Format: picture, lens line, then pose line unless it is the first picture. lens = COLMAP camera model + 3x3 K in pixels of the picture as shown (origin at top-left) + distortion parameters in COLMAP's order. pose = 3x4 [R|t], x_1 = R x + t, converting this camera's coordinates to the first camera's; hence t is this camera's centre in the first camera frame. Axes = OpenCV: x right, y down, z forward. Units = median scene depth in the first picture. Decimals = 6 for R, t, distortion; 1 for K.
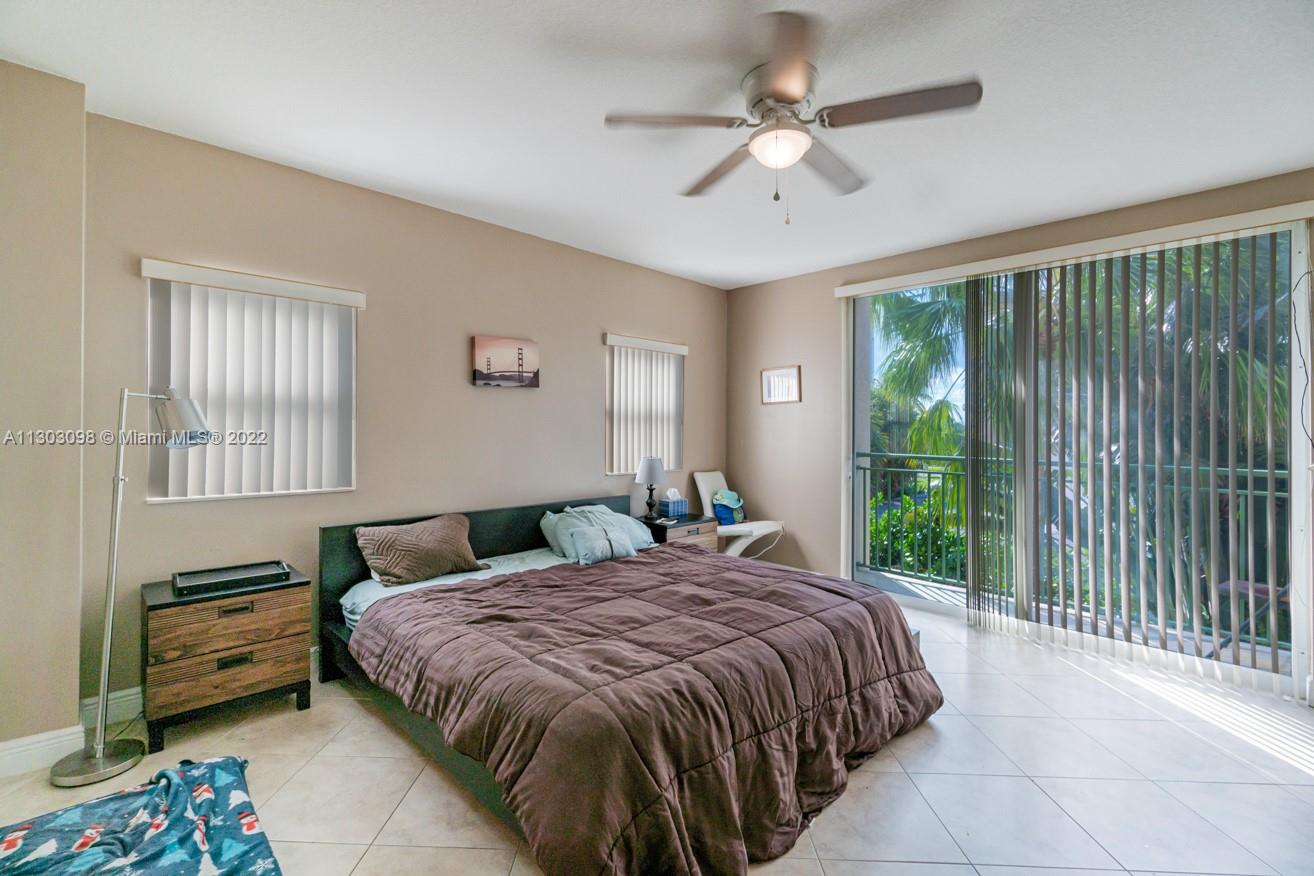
lens RADIAL K [[565.6, 0, 634.8], [0, 565.6, 430.2], [0, 0, 1]] dist [-0.002900, -0.000255]
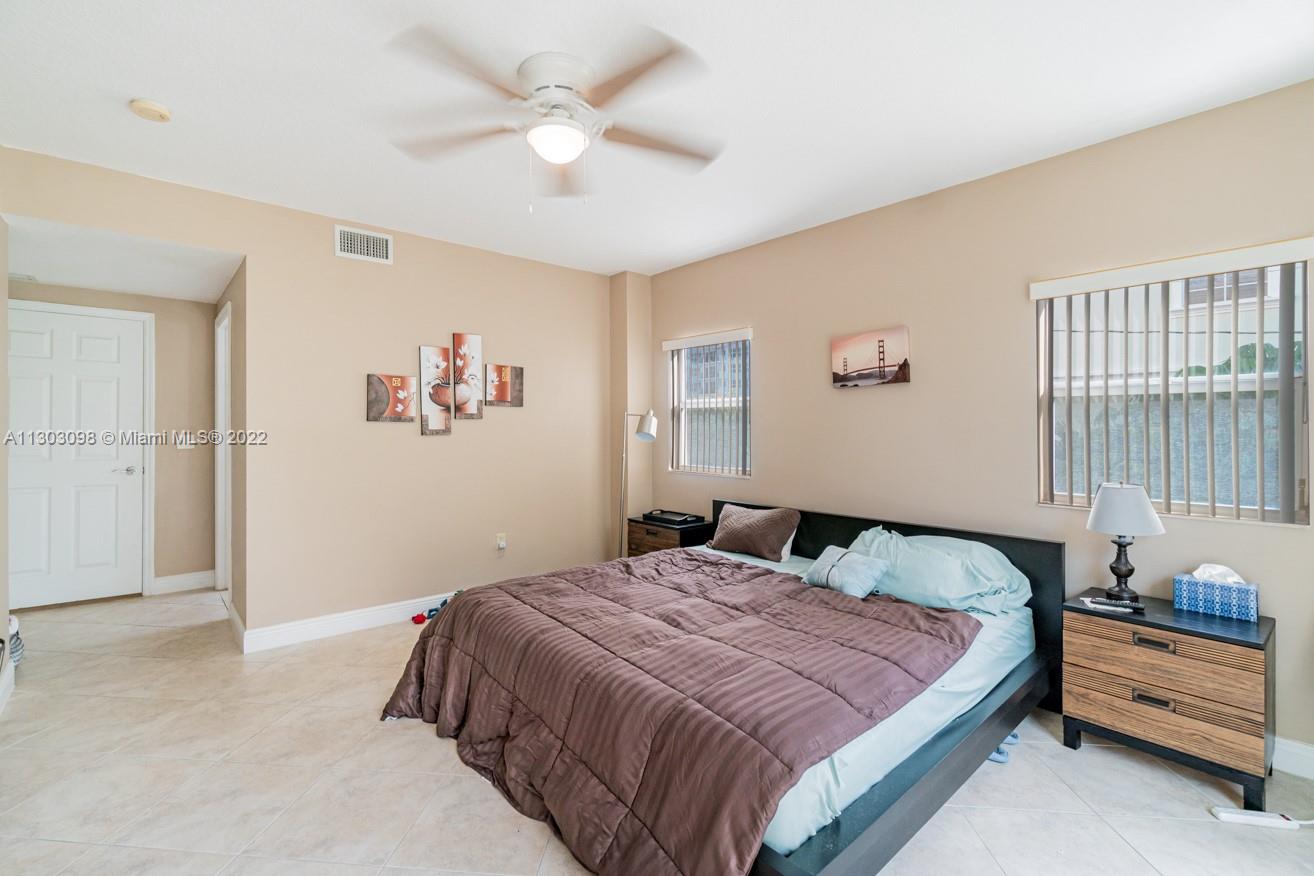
lens RADIAL K [[604.3, 0, 656.1], [0, 604.3, 436.0], [0, 0, 1]] dist [-0.000335, 0.000018]
pose [[-0.043424, -0.001784, -0.999055, 0.750684], [-0.010343, 0.999946, -0.001336, 0.008715], [0.999003, 0.010275, -0.043440, 0.693841]]
